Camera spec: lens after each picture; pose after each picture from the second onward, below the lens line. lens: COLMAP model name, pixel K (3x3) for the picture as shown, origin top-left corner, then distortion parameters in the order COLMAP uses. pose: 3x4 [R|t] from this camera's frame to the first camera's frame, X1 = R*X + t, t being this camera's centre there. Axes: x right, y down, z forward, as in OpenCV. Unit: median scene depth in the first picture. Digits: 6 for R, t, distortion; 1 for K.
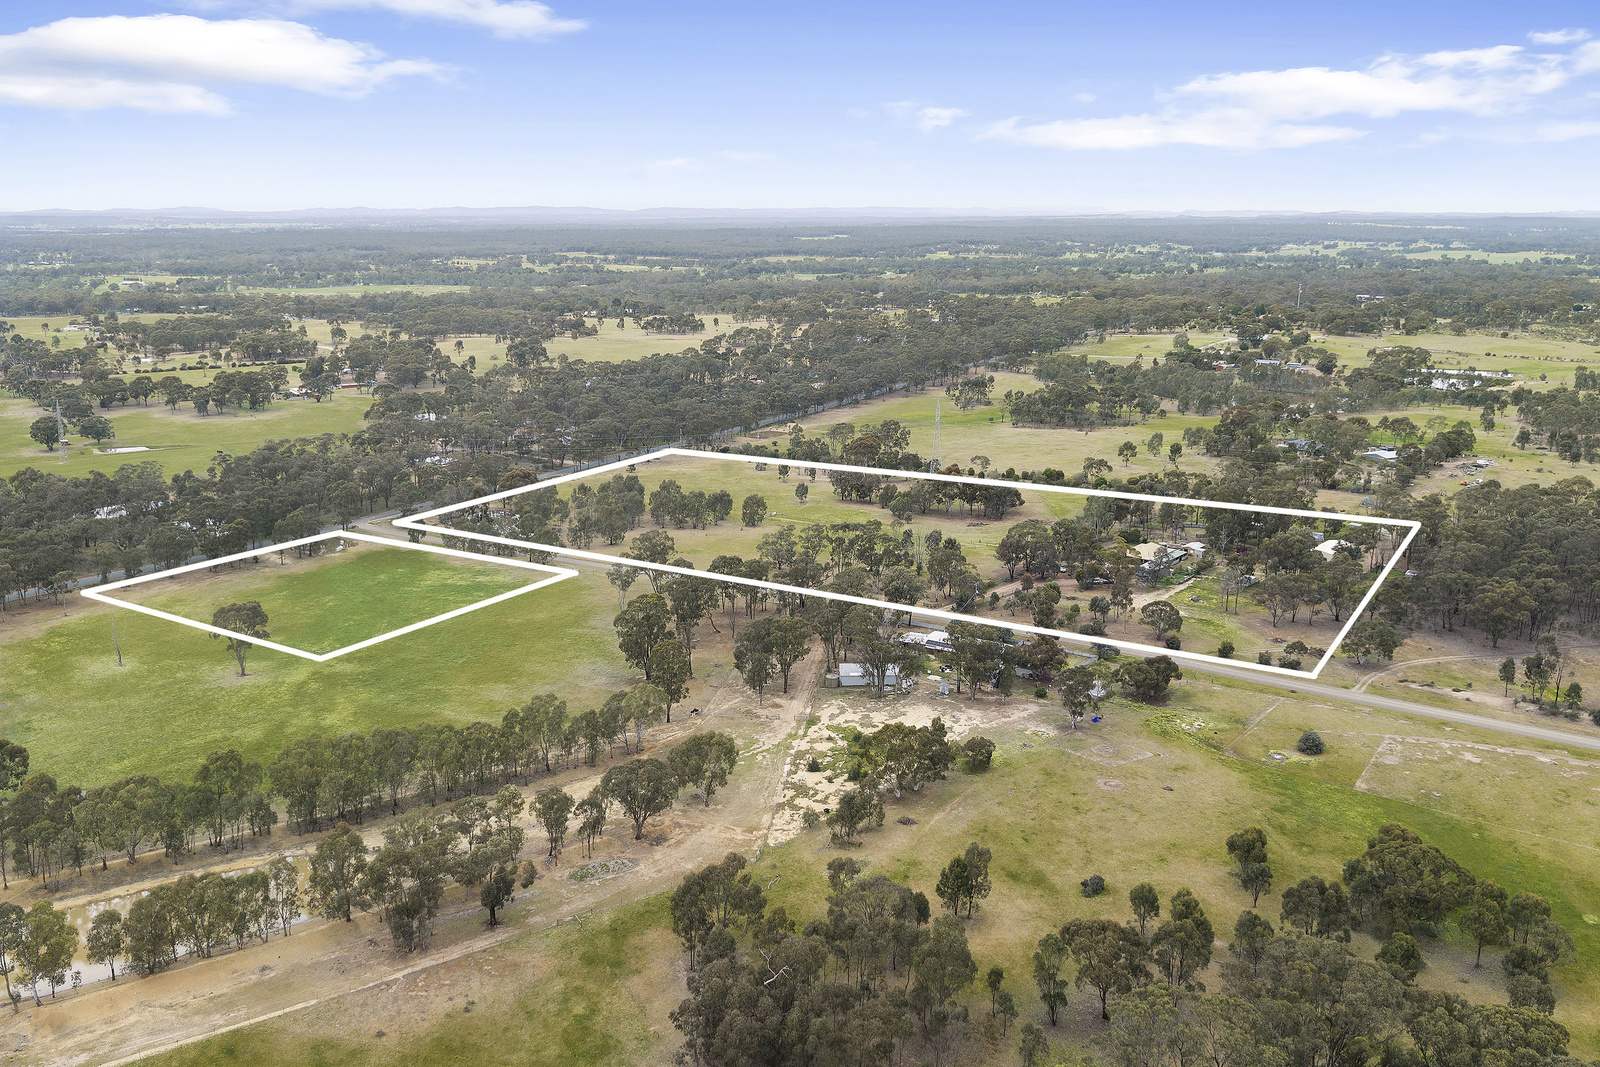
lens RADIAL K [[1321.6, 0, 796.7], [0, 1321.6, 533.2], [0, 0, 1]] dist [0.003874, -0.008518]
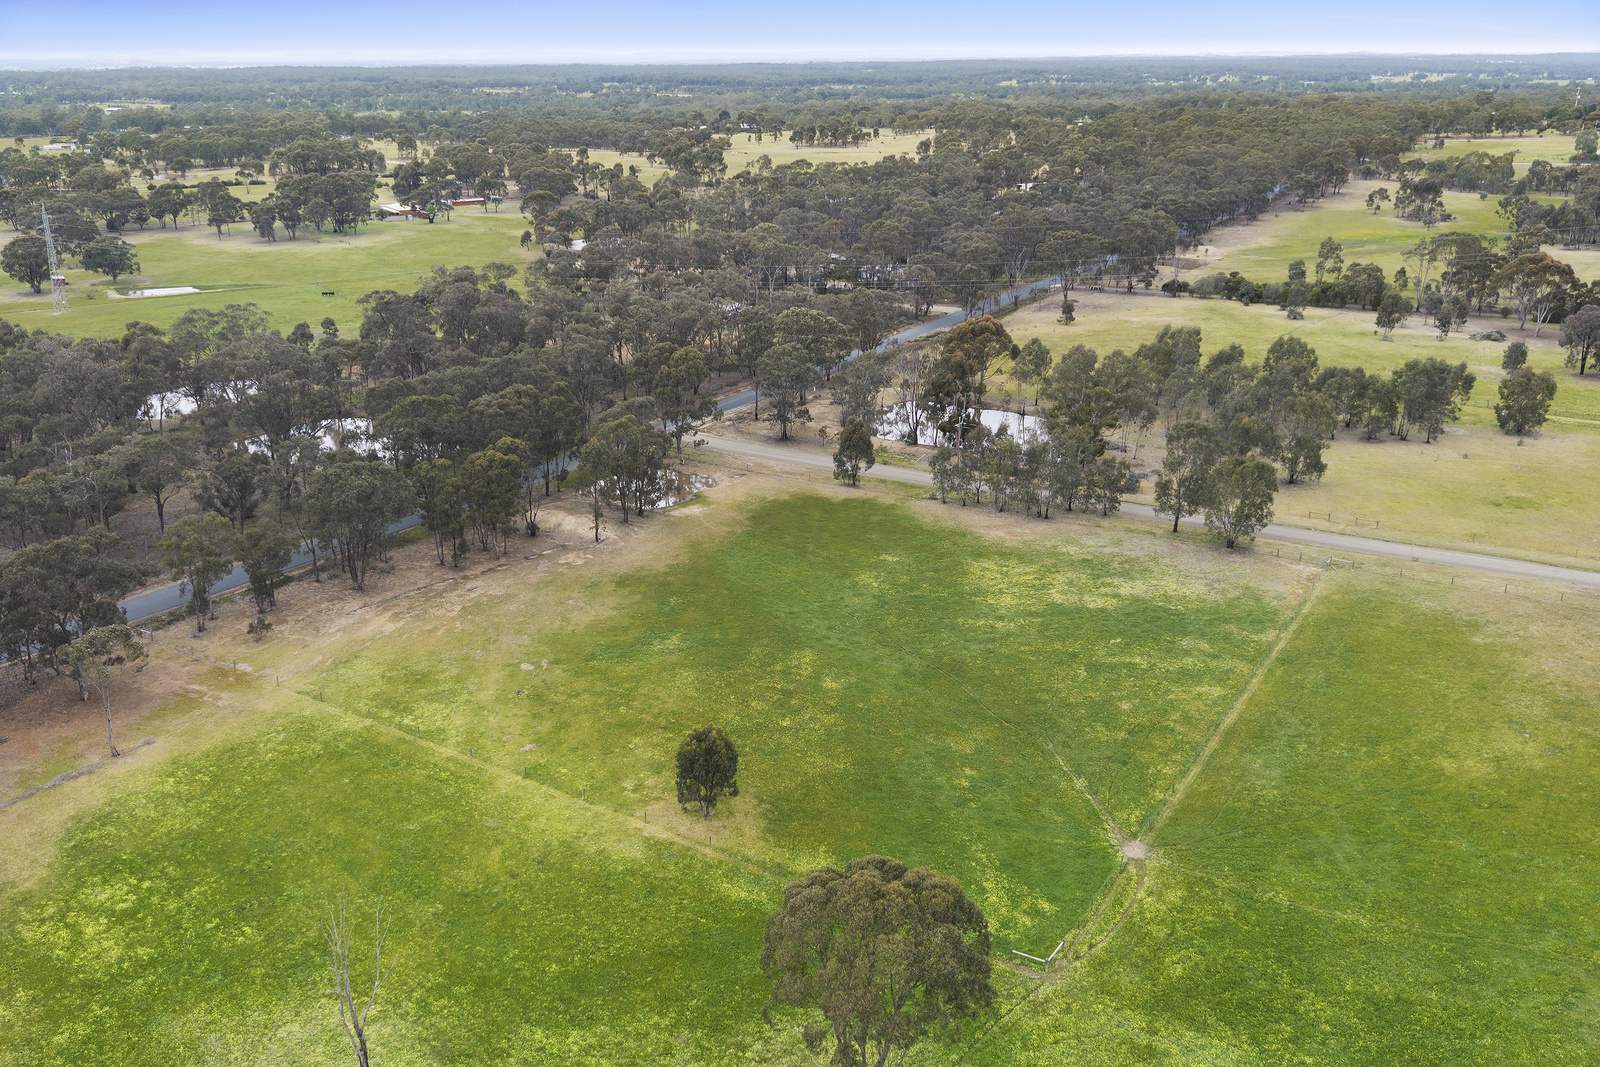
lens RADIAL K [[1321.6, 0, 796.7], [0, 1321.6, 533.2], [0, 0, 1]] dist [0.003874, -0.008518]
pose [[0.999992, -0.003303, 0.002304, -0.197447], [0.003040, 0.994371, 0.105910, -0.014667], [-0.002641, -0.105902, 0.994373, 0.348644]]
